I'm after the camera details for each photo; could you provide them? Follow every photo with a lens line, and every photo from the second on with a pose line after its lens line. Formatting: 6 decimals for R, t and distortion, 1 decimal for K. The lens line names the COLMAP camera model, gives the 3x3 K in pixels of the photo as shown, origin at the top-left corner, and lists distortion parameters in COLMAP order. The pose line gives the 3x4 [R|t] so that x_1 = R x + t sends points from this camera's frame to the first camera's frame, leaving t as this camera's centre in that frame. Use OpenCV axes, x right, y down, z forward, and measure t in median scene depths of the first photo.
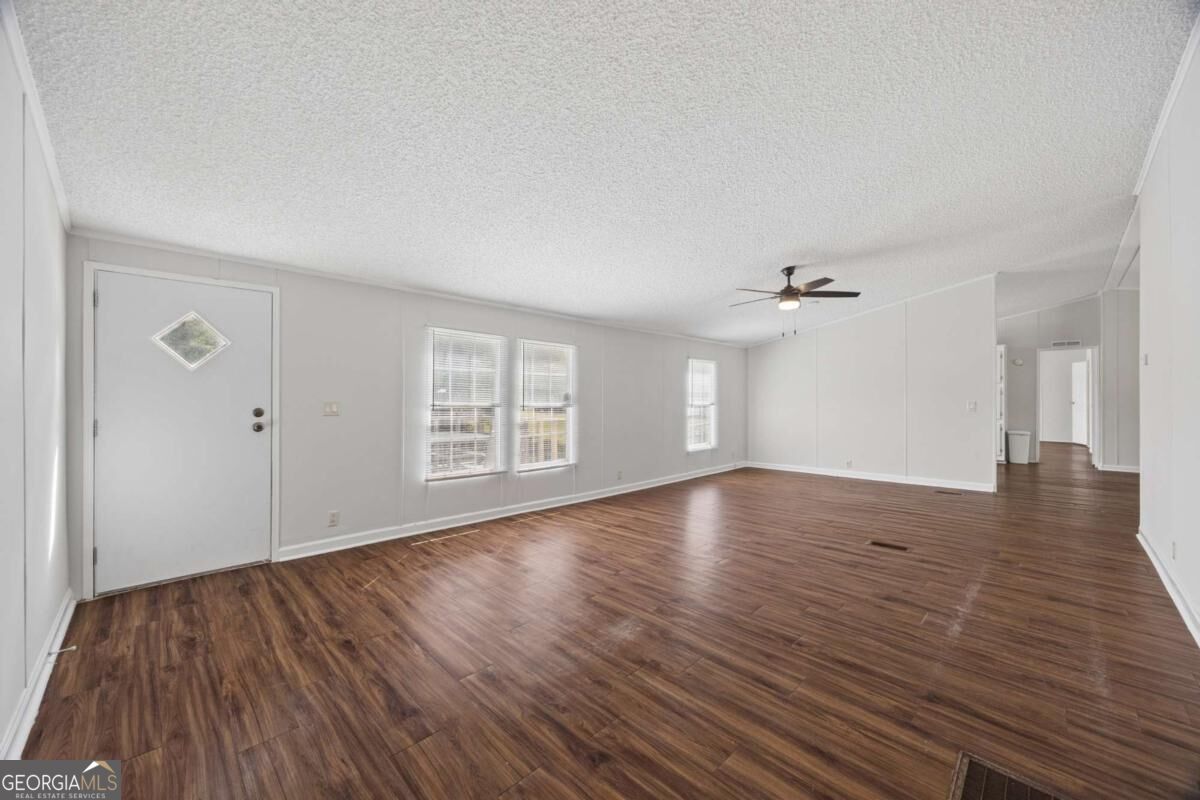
lens RADIAL K [[471.1, 0, 596.7], [0, 471.1, 403.8], [0, 0, 1]] dist [0.001675, -0.000214]
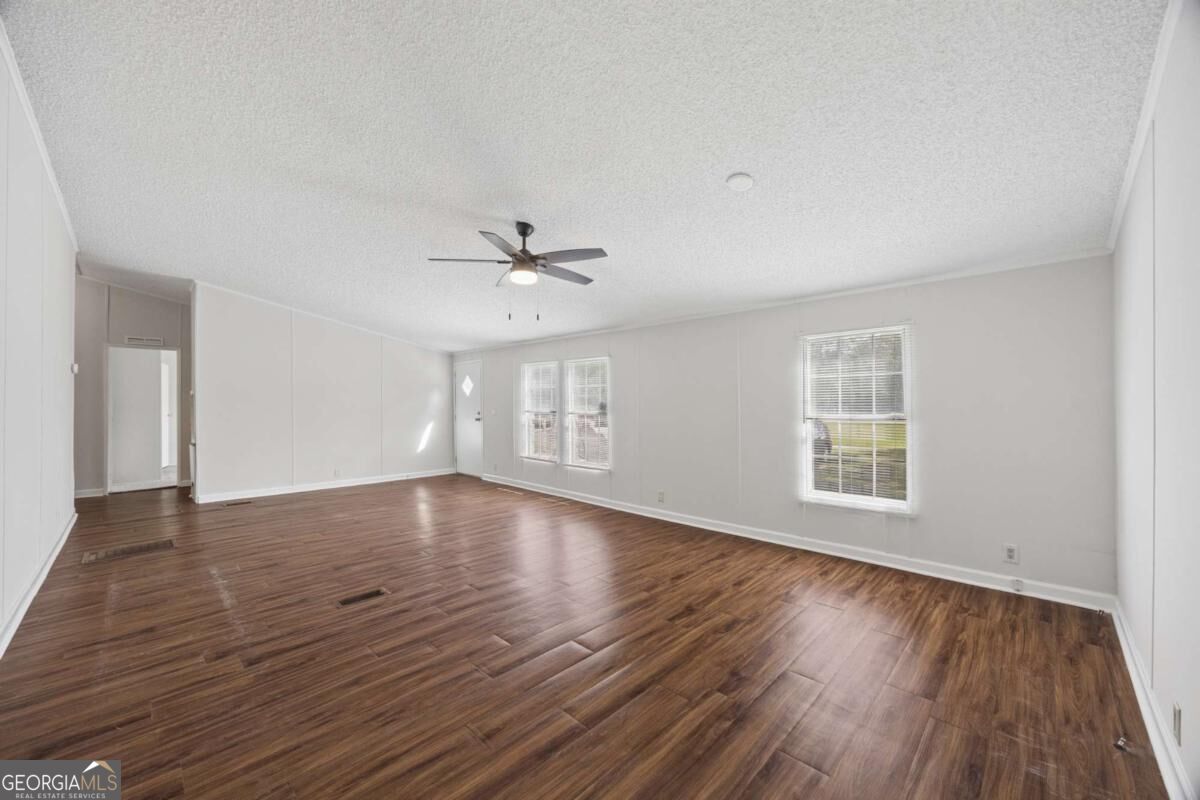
lens RADIAL K [[471.1, 0, 596.7], [0, 471.1, 403.8], [0, 0, 1]] dist [0.001675, -0.000214]
pose [[-0.020134, -0.007085, -0.999772, 1.564563], [-0.008802, 0.999937, -0.006909, -0.014684], [0.999759, 0.008661, -0.020196, 1.578089]]
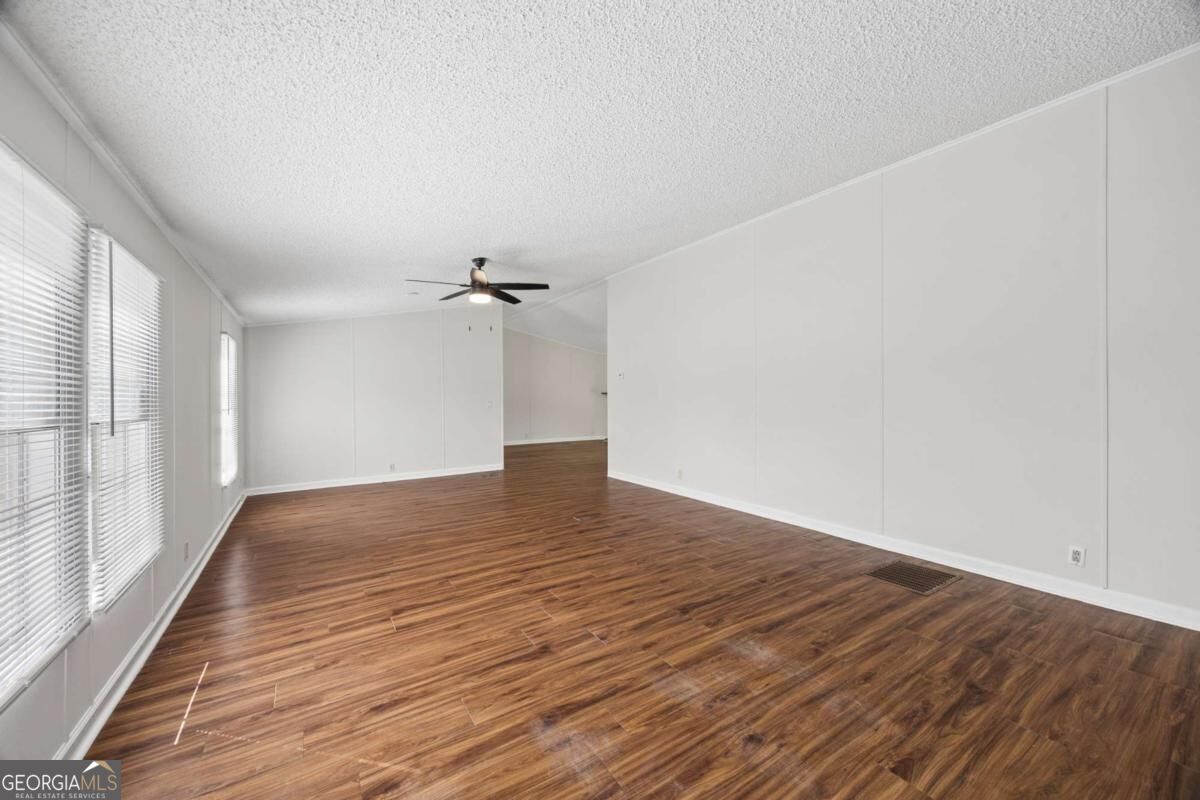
lens RADIAL K [[471.1, 0, 596.7], [0, 471.1, 403.8], [0, 0, 1]] dist [0.001675, -0.000214]
pose [[0.161254, -0.012891, 0.986829, -0.665428], [0.013821, 0.999846, 0.010802, -0.010068], [-0.986816, 0.011897, 0.161407, 0.864766]]
